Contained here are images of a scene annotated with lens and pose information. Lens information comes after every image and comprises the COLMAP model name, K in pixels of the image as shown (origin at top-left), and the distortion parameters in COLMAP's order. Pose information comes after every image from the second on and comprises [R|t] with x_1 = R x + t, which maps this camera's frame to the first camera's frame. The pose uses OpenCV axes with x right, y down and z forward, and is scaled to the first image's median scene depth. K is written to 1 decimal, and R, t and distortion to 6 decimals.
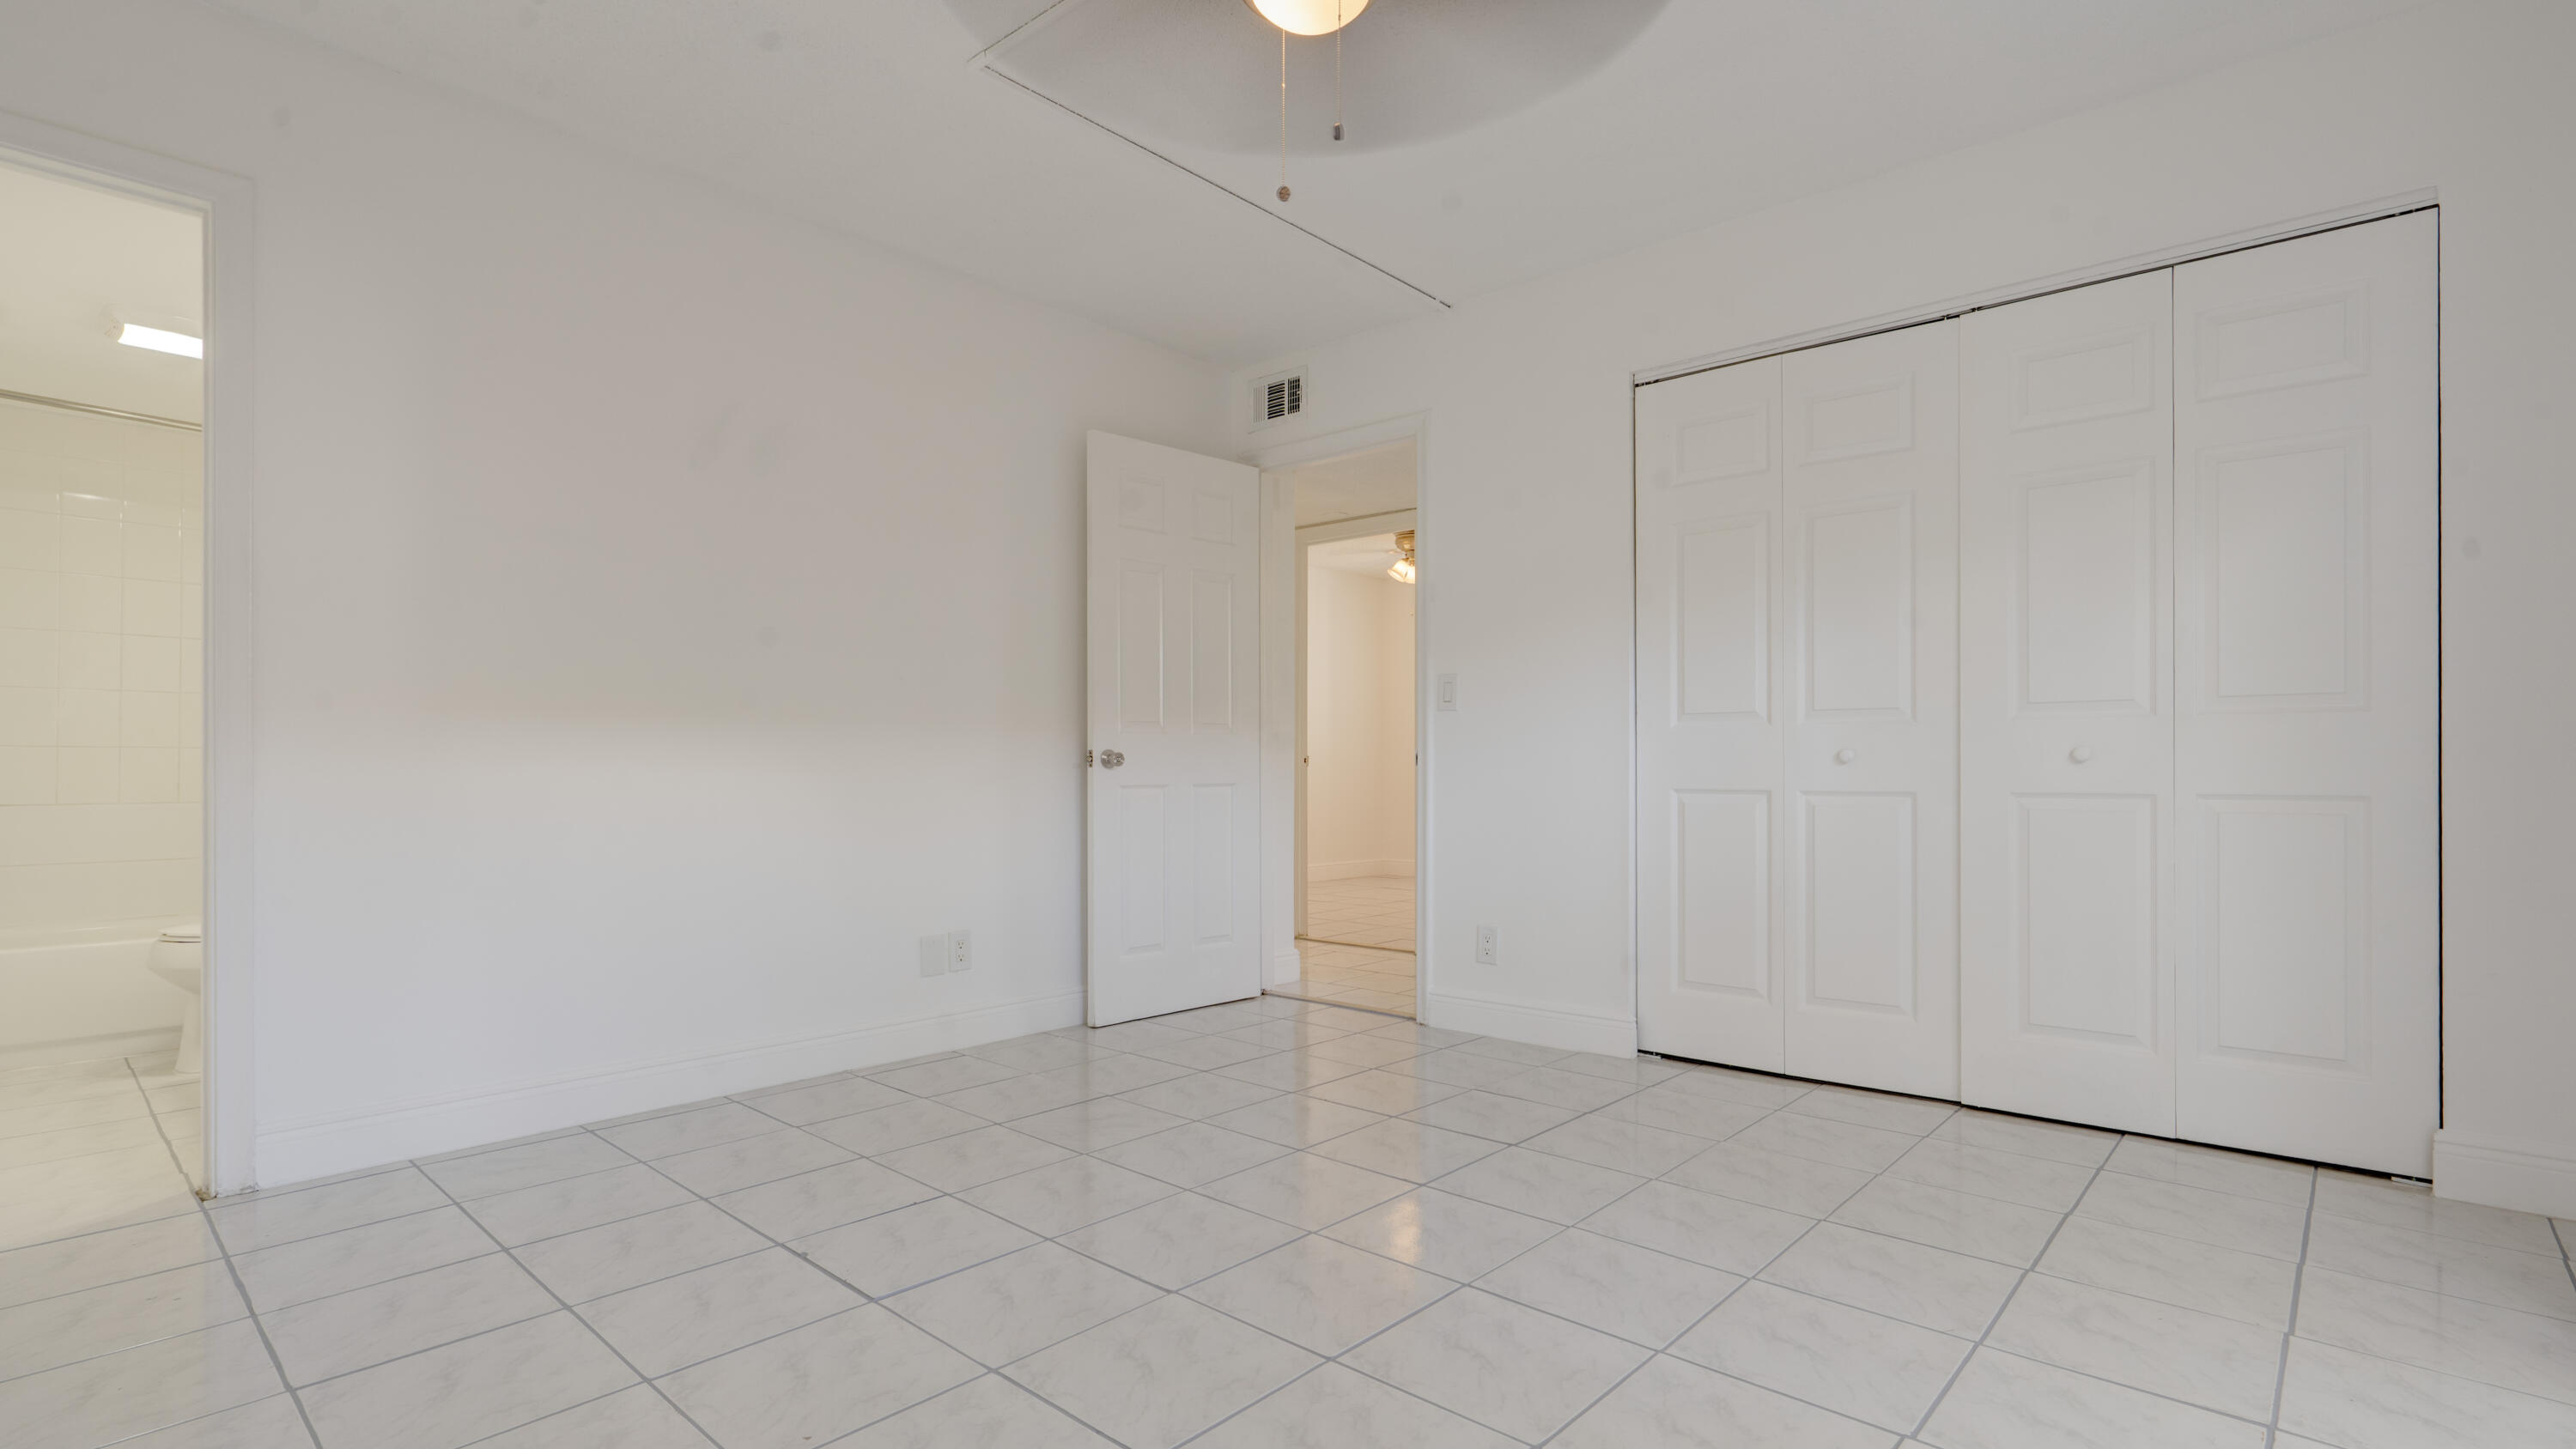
lens RADIAL K [[1197.7, 0, 1292.2], [0, 1197.7, 738.9], [0, 0, 1]] dist [-0.005488, -0.000327]
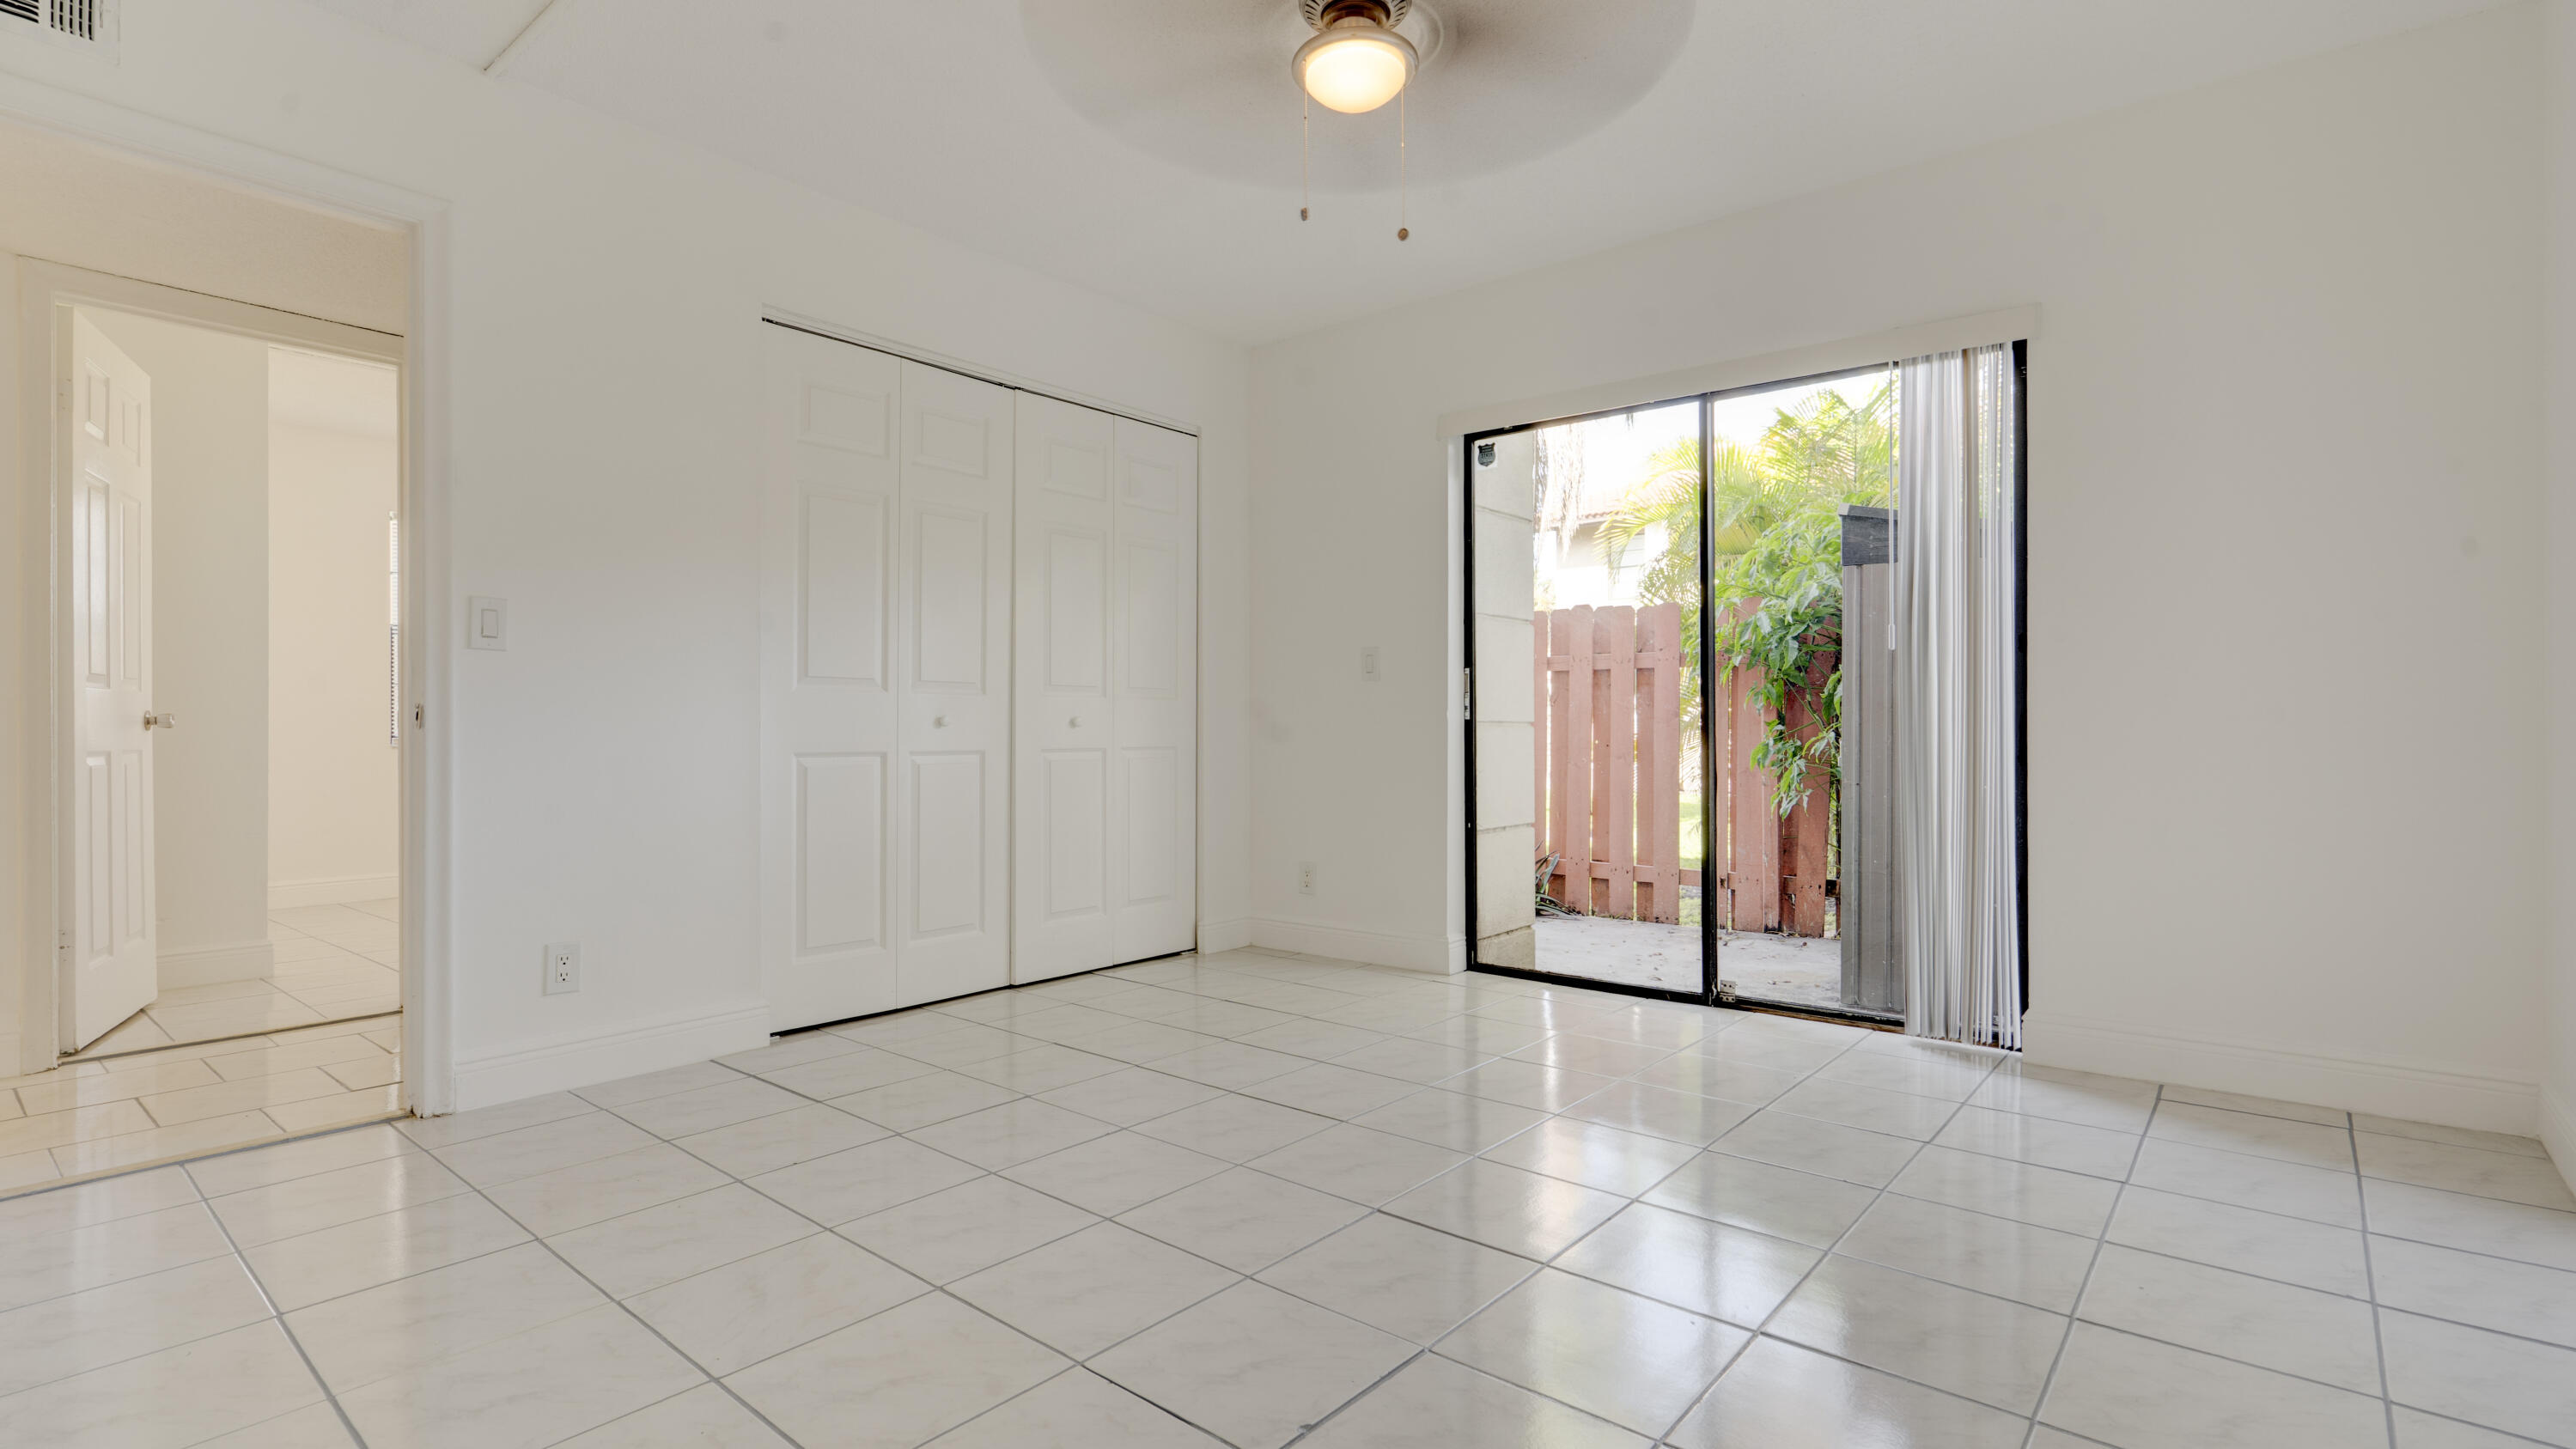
lens RADIAL K [[1197.8, 0, 1284.6], [0, 1197.8, 732.9], [0, 0, 1]] dist [-0.005488, -0.000327]
pose [[-0.022324, -0.001345, 0.999750, -0.658811], [-0.017827, 0.999841, 0.000947, 0.017455], [-0.999592, -0.017802, -0.022344, 0.632410]]
